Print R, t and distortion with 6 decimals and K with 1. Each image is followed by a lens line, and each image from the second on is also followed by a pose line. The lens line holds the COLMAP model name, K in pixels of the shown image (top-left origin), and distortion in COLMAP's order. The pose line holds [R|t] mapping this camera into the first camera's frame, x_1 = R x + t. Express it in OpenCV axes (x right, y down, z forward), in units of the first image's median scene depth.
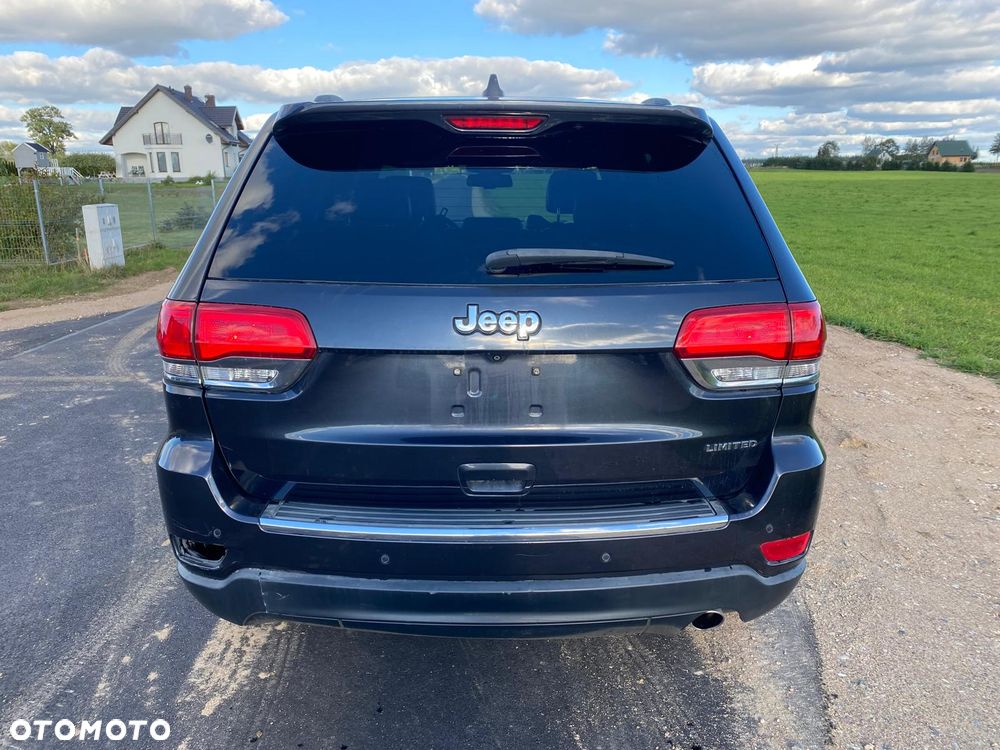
lens RADIAL K [[754.1, 0, 504.3], [0, 754.1, 361.3], [0, 0, 1]] dist [0.003973, 0.003855]
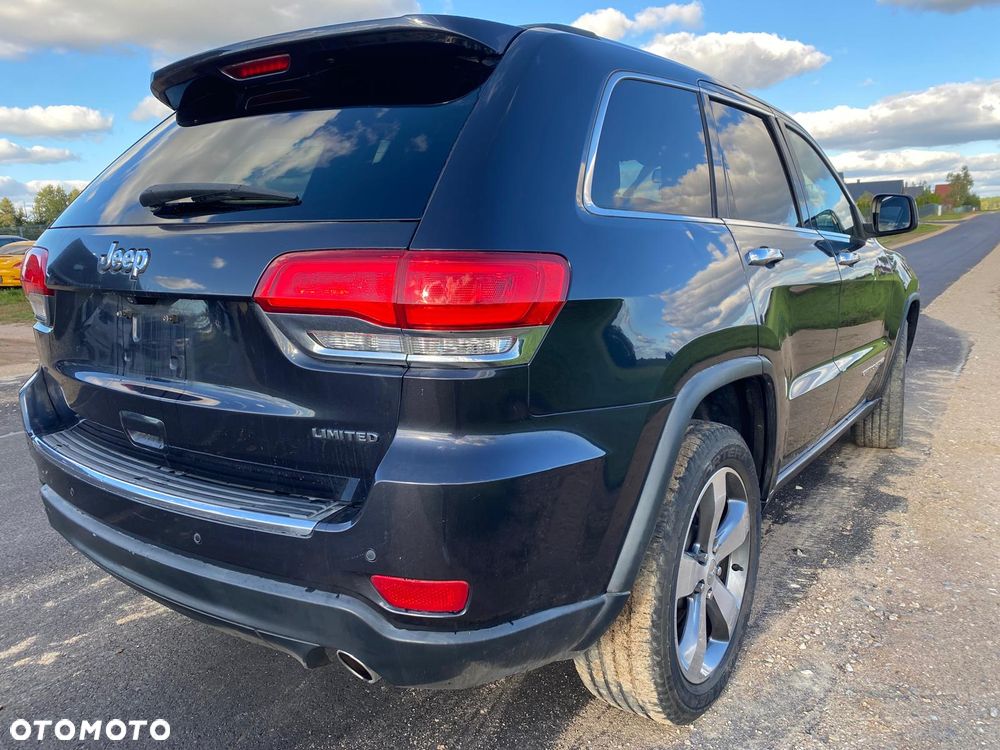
lens RADIAL K [[760.3, 0, 512.1], [0, 760.3, 379.7], [0, 0, 1]] dist [0.004852, 0.004973]
pose [[0.803662, 0.099128, -0.586772, 0.487683], [-0.120212, 0.992744, 0.003067, 0.018286], [0.582818, 0.068072, 0.809746, 0.261501]]
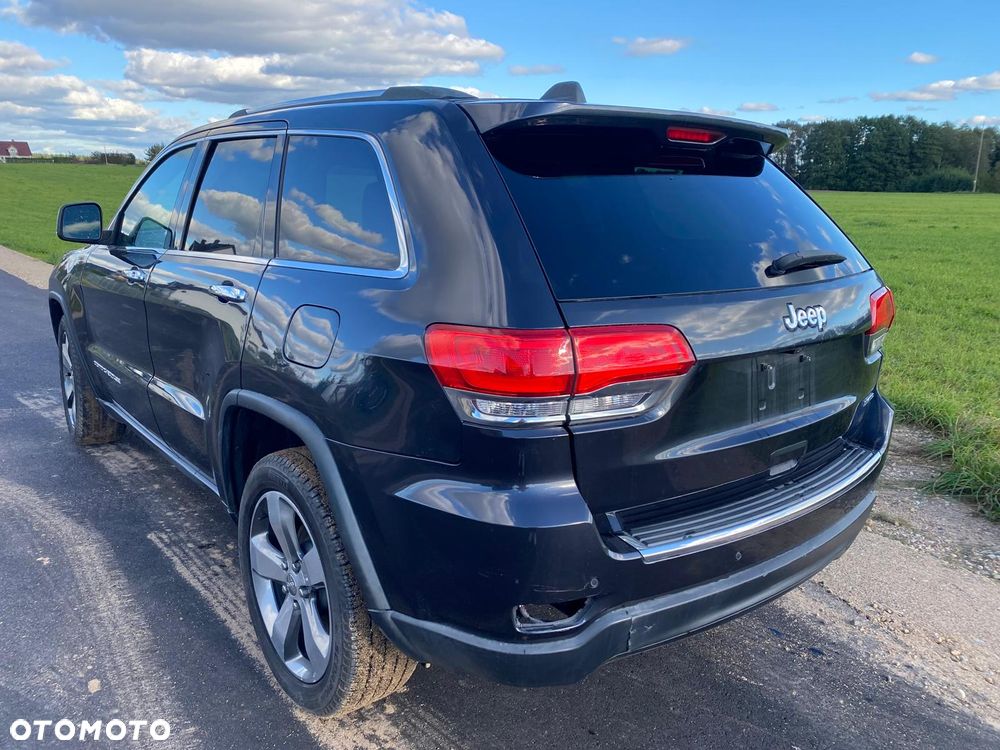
lens RADIAL K [[760.3, 0, 512.1], [0, 760.3, 379.7], [0, 0, 1]] dist [0.004852, 0.004973]
pose [[0.790636, -0.139554, 0.596170, -0.524678], [0.124659, 0.989974, 0.066415, -0.045263], [-0.599462, 0.021808, 0.800106, 0.181818]]
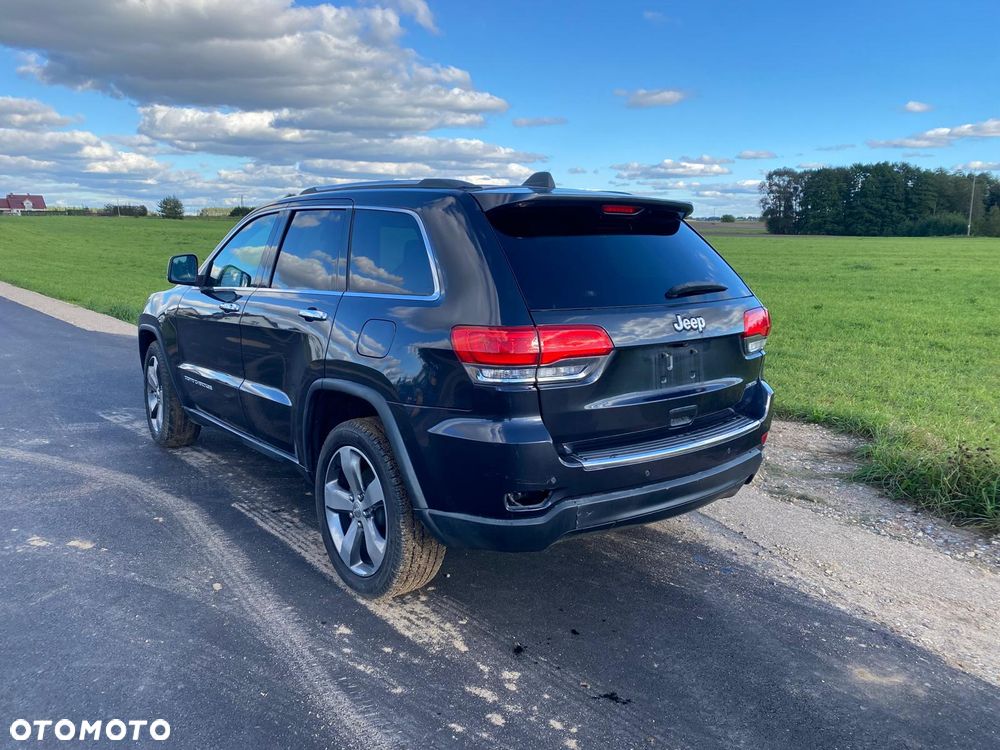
lens RADIAL K [[760.3, 0, 512.1], [0, 760.3, 379.7], [0, 0, 1]] dist [0.004852, 0.004973]
pose [[0.793964, -0.109095, 0.598097, -0.718220], [0.131003, 0.991358, 0.006923, 0.005911], [-0.593683, 0.072856, 0.801394, -0.087837]]
